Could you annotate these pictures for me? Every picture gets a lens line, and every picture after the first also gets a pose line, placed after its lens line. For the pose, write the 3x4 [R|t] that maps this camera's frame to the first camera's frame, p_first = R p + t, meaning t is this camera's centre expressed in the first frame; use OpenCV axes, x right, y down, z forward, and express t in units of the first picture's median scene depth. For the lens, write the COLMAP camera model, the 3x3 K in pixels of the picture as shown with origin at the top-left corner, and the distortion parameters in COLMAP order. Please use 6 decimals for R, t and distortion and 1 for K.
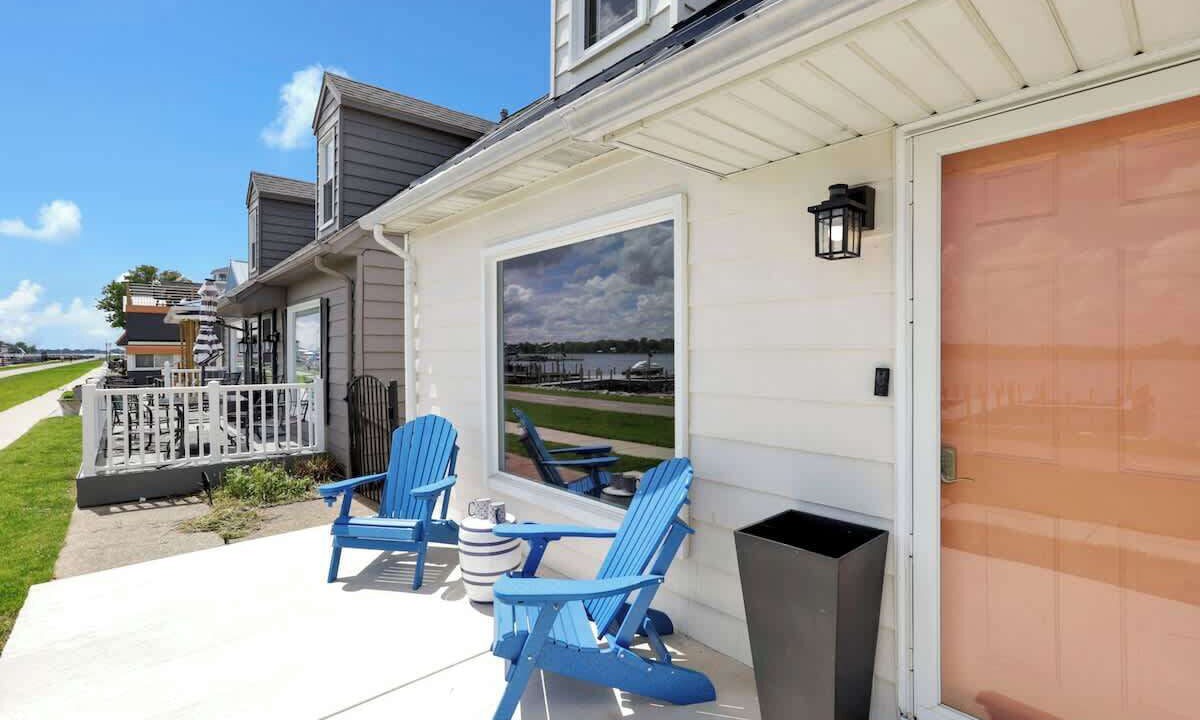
lens RADIAL K [[550.5, 0, 600.6], [0, 550.5, 359.2], [0, 0, 1]] dist [-0.029809, 0.000432]
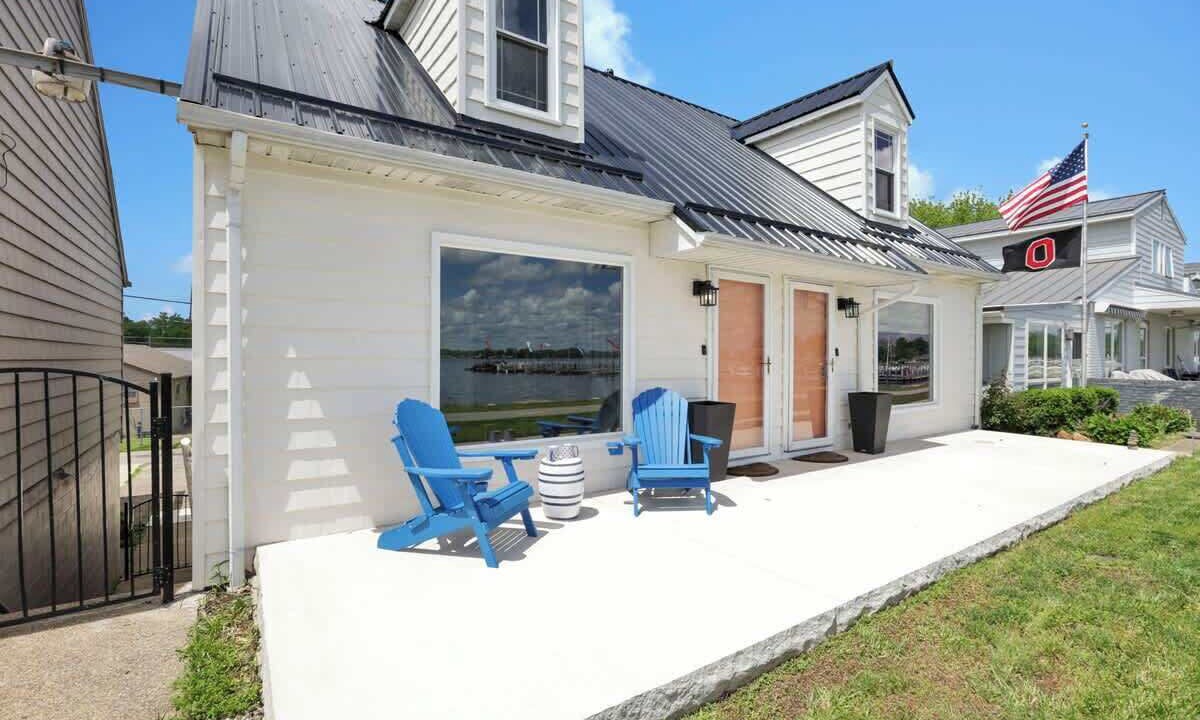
lens RADIAL K [[550.5, 0, 601.4], [0, 550.5, 359.8], [0, 0, 1]] dist [-0.029809, 0.000432]
pose [[0.124374, -0.005040, 0.992223, -1.474345], [0.013502, 0.999903, 0.003387, 0.046115], [-0.992144, 0.012976, 0.124430, 0.712983]]
